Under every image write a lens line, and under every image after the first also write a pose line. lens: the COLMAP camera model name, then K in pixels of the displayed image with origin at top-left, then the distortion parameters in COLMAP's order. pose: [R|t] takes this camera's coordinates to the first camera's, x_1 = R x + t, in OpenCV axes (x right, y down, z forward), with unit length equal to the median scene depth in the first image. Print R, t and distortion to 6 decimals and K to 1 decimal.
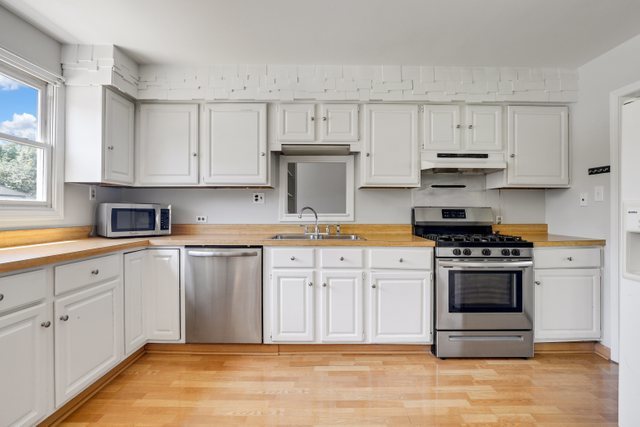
lens RADIAL K [[297.7, 0, 325.5], [0, 297.7, 211.9], [0, 0, 1]] dist [-0.015530, 0.000767]
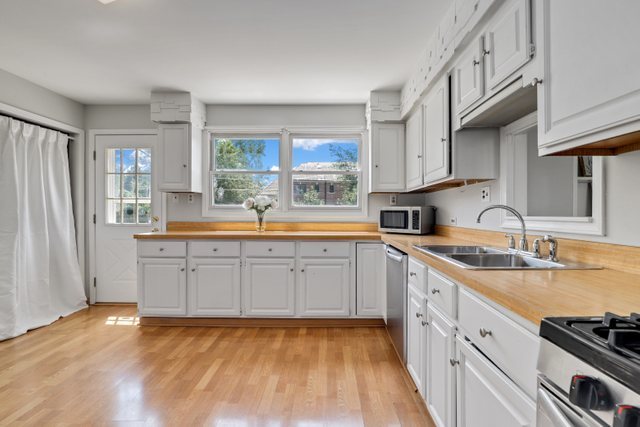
lens RADIAL K [[297.7, 0, 323.6], [0, 297.7, 213.6], [0, 0, 1]] dist [-0.015530, 0.000767]
pose [[-0.017838, 0.001727, -0.999839, 0.633857], [-0.003080, 0.999994, 0.001783, 0.000889], [0.999836, 0.003112, -0.017832, 0.757677]]
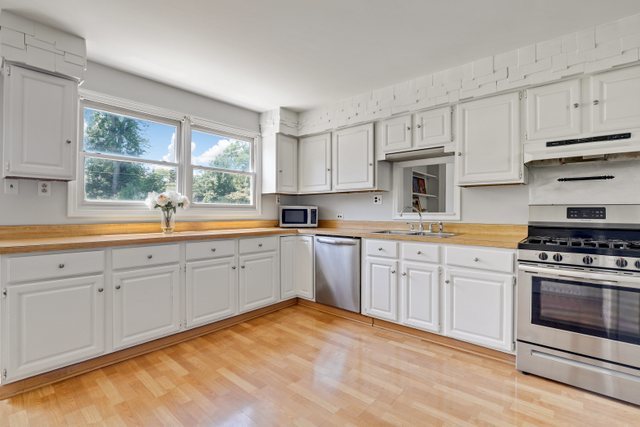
lens RADIAL K [[297.7, 0, 323.1], [0, 297.7, 214.5], [0, 0, 1]] dist [-0.015530, 0.000767]
pose [[0.756471, 0.005279, -0.654006, 0.491068], [-0.000635, 0.999973, 0.007338, 0.006103], [0.654027, -0.005136, 0.756453, -0.071985]]
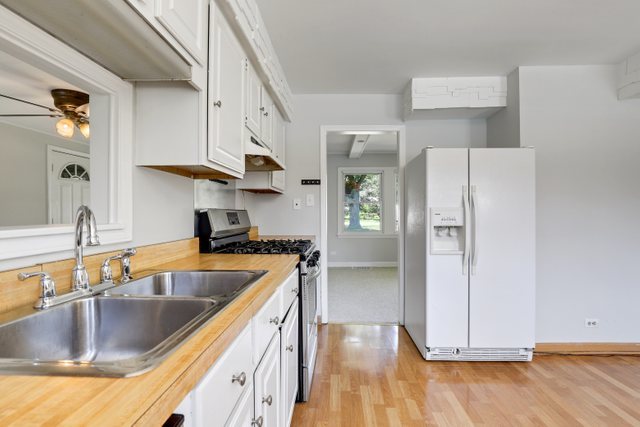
lens RADIAL K [[297.7, 0, 332.7], [0, 297.7, 214.9], [0, 0, 1]] dist [-0.015530, 0.000767]
pose [[0.032225, -0.005962, 0.999463, -0.373456], [0.007390, 0.999956, 0.005727, -0.004248], [-0.999453, 0.007202, 0.032267, 0.856752]]
